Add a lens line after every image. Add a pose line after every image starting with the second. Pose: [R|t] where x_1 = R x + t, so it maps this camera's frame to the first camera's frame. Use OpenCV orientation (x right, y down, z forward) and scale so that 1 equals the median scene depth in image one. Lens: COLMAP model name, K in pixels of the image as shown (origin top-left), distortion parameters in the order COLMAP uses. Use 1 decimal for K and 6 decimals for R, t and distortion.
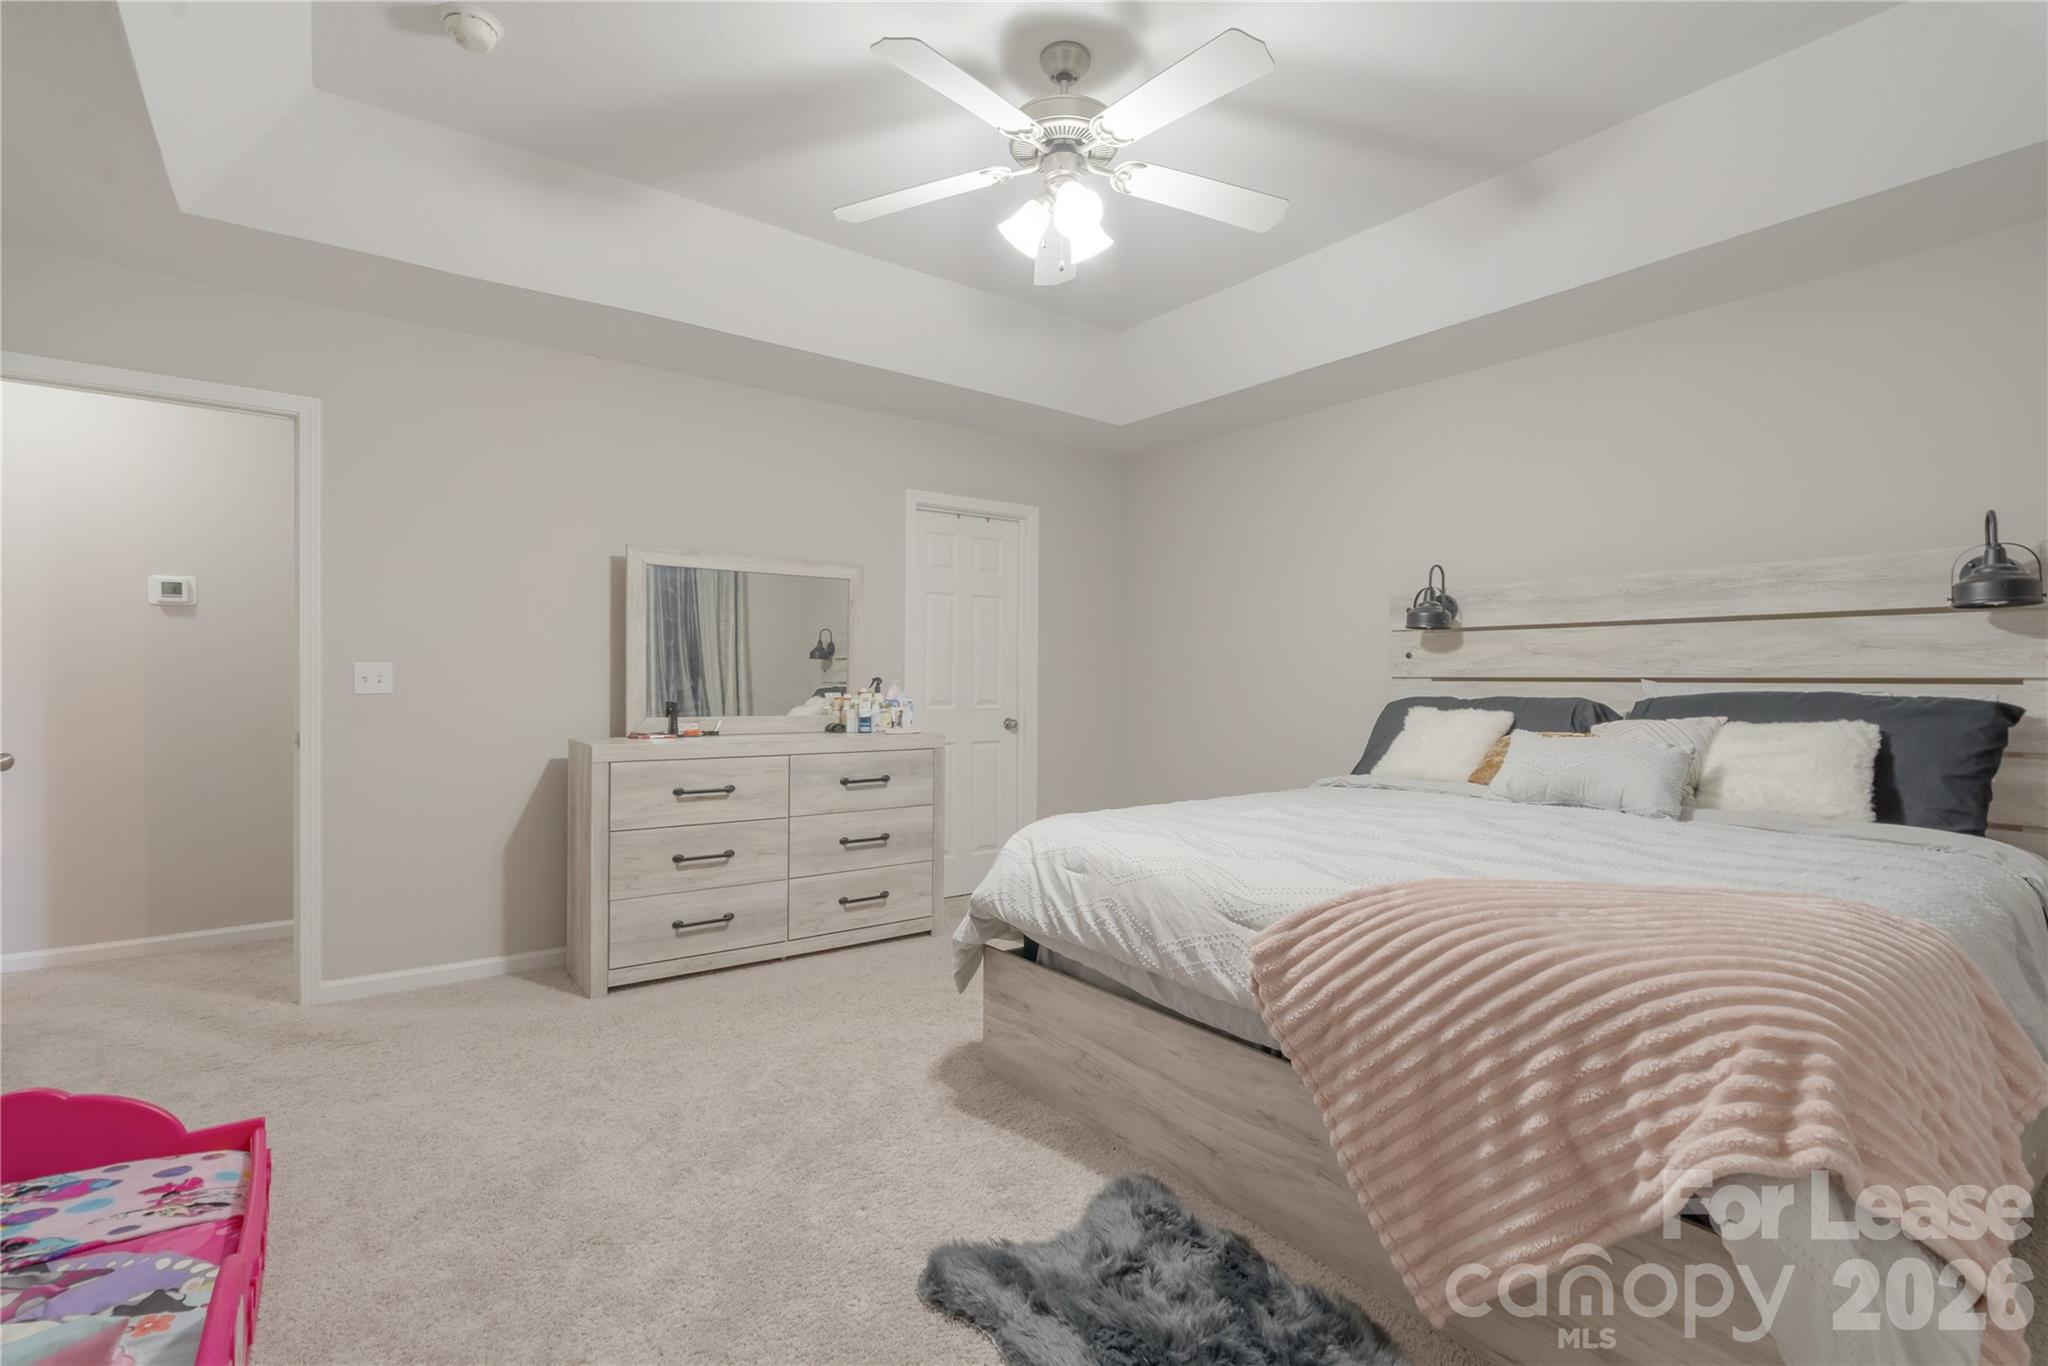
lens RADIAL K [[944.2, 0, 1021.2], [0, 944.2, 680.0], [0, 0, 1]] dist [-0.004981, 0.001664]
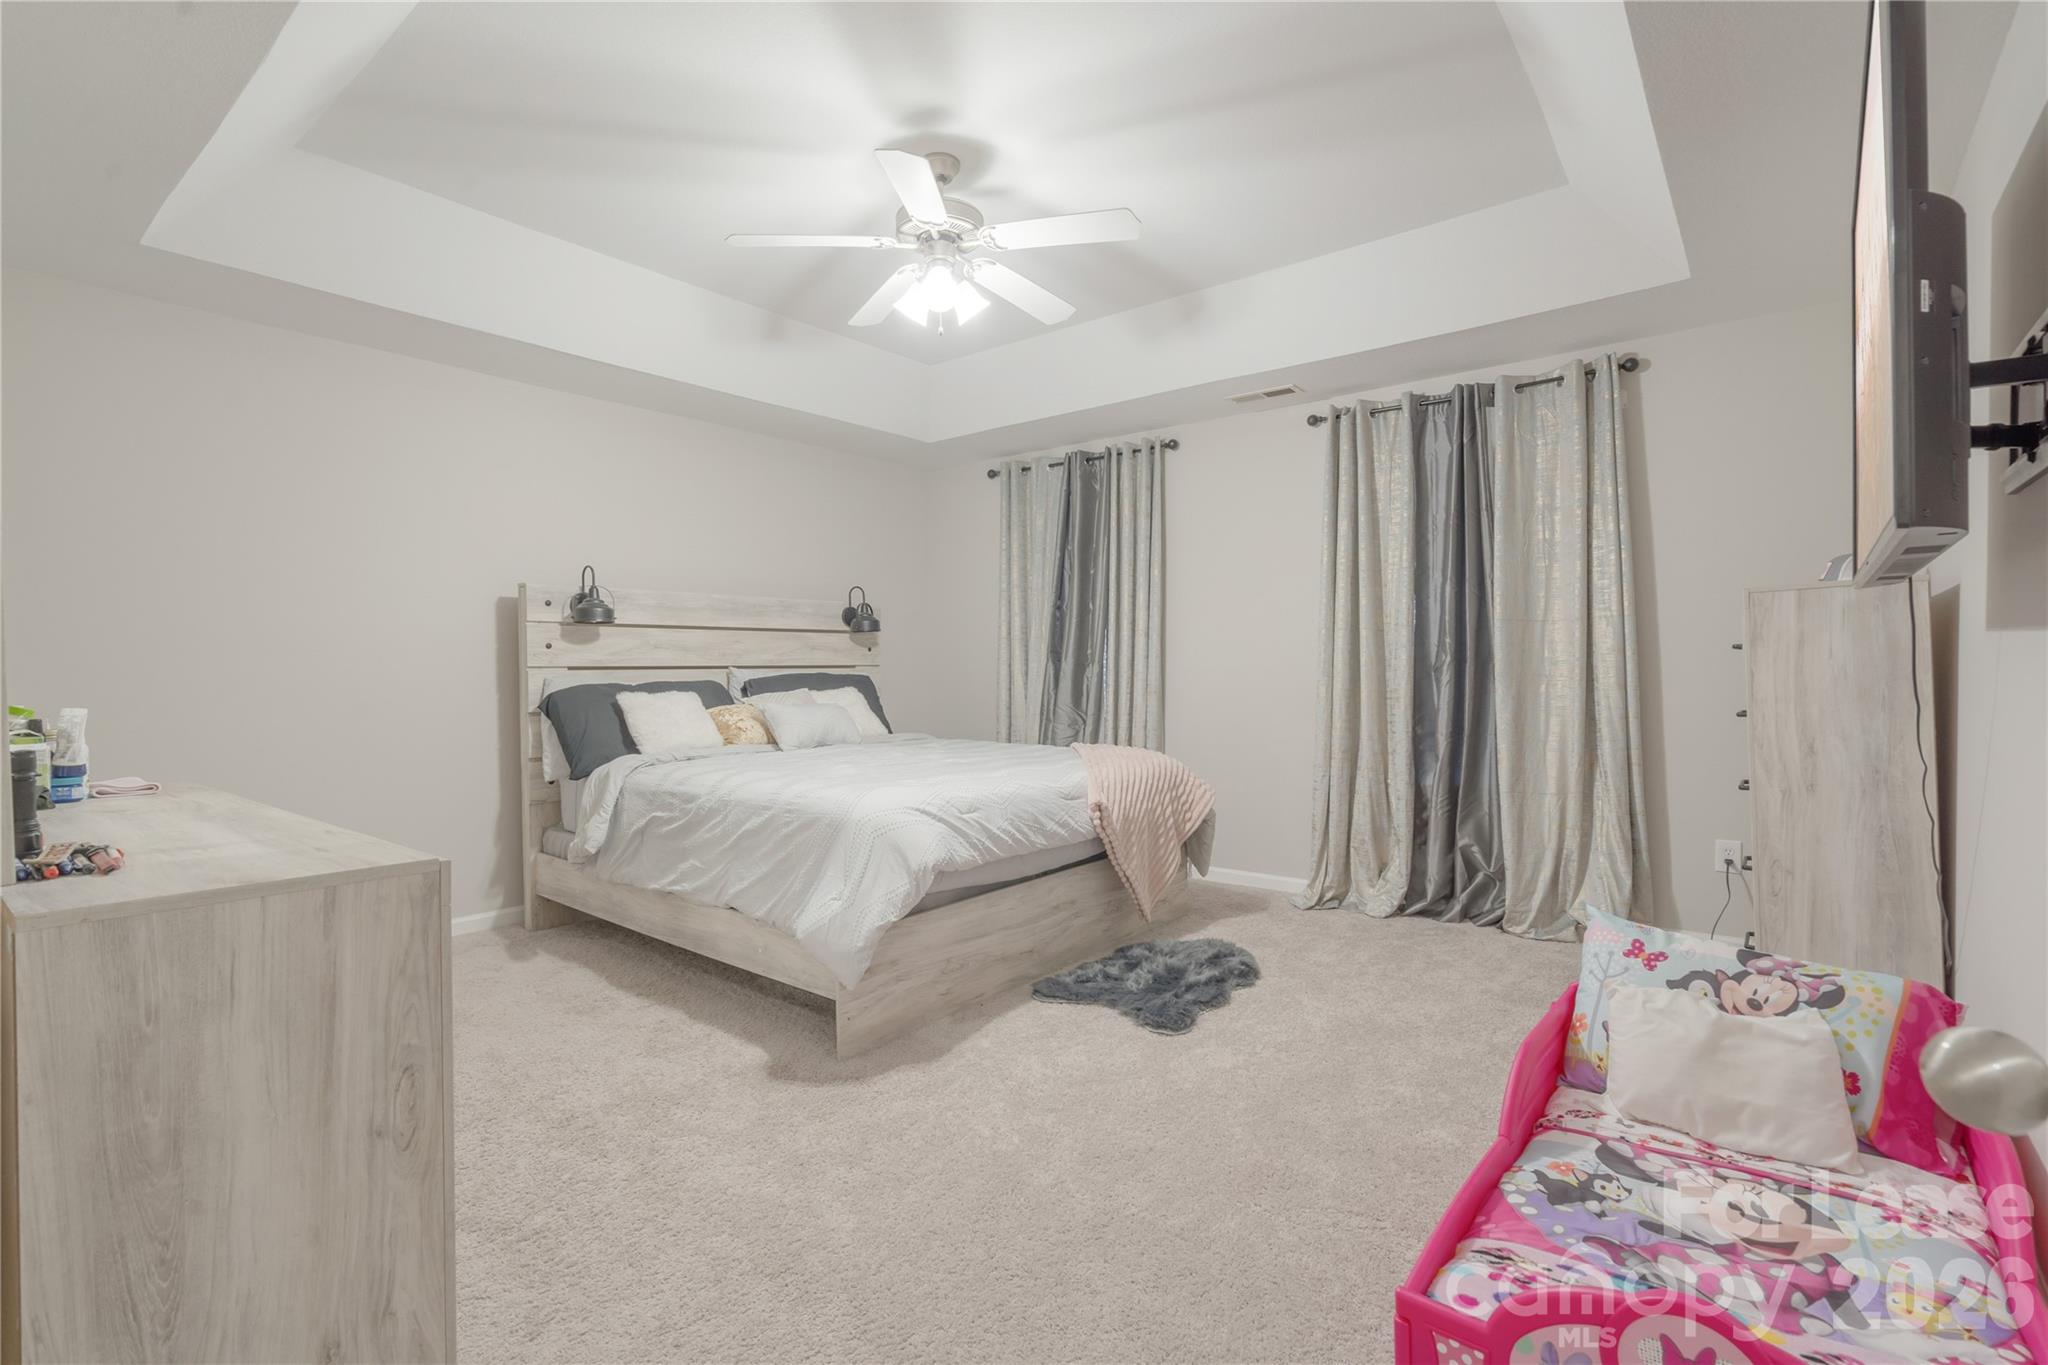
lens RADIAL K [[944.2, 0, 1022.9], [0, 944.2, 671.5], [0, 0, 1]] dist [-0.004981, 0.001664]
pose [[-0.234797, -0.004906, 0.972032, -1.100983], [0.008875, 0.999935, 0.007190, -0.001091], [-0.972004, 0.010315, -0.234738, 1.106892]]
